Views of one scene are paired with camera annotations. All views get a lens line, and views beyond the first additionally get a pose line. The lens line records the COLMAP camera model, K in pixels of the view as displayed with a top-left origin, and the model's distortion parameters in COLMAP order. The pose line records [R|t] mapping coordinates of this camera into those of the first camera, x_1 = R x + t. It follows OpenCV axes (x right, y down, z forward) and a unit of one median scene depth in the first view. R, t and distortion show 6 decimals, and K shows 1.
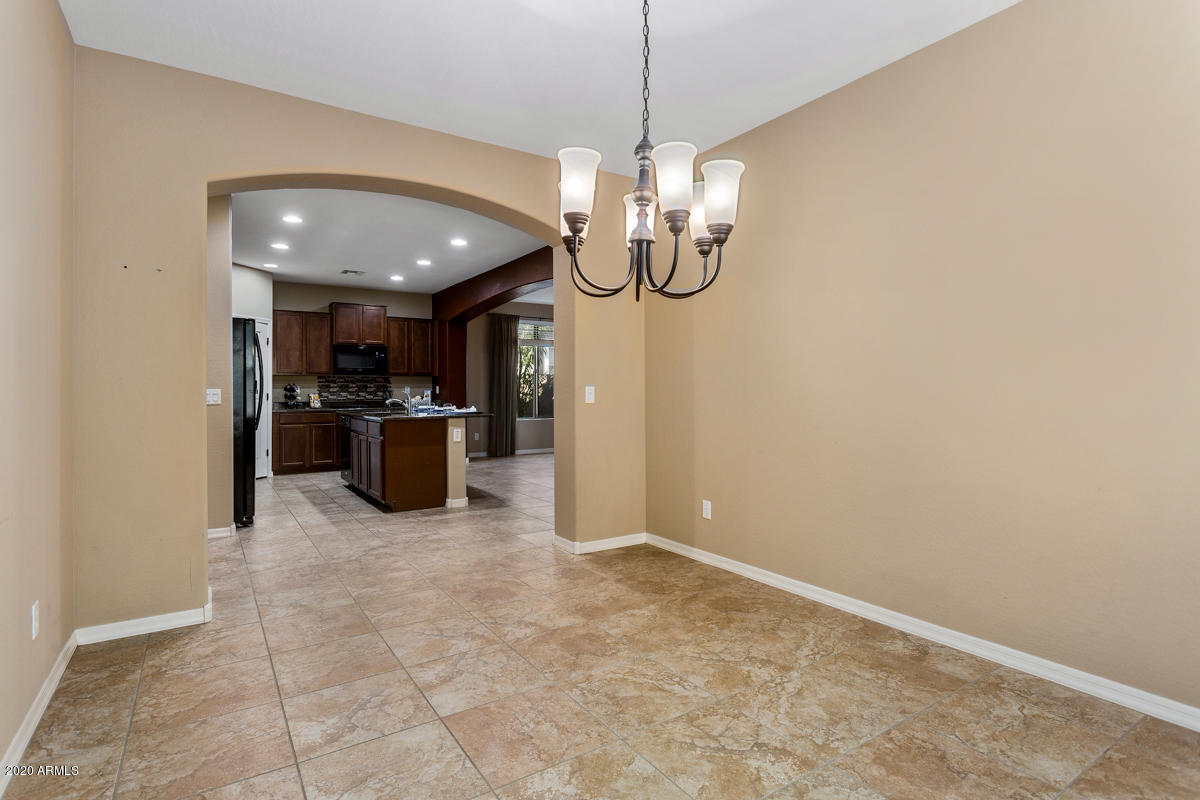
lens RADIAL K [[602.2, 0, 592.7], [0, 602.2, 390.7], [0, 0, 1]] dist [-0.006289, 0.000882]
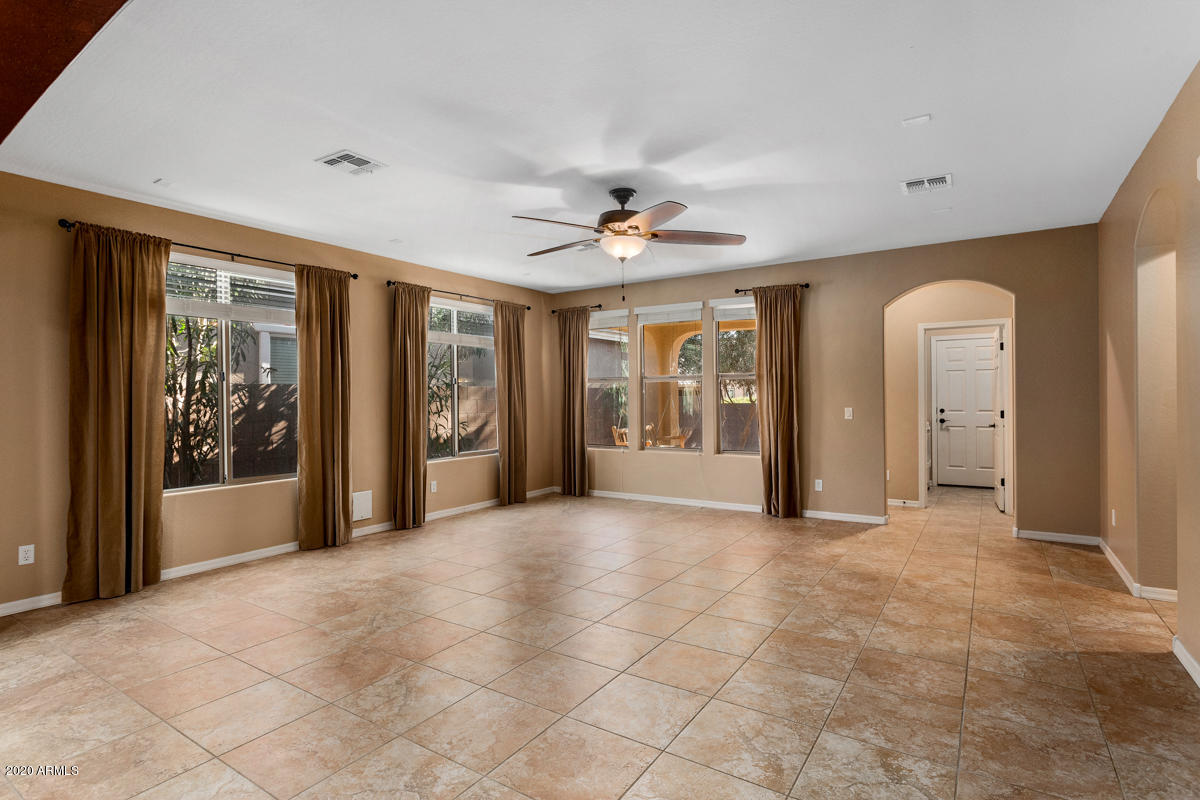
lens RADIAL K [[602.2, 0, 602.3], [0, 602.2, 399.5], [0, 0, 1]] dist [-0.006289, 0.000882]
pose [[0.918010, -0.008424, 0.396468, -0.027804], [0.009636, 0.999953, -0.001067, -0.026681], [-0.396440, 0.004800, 0.918048, 1.002927]]
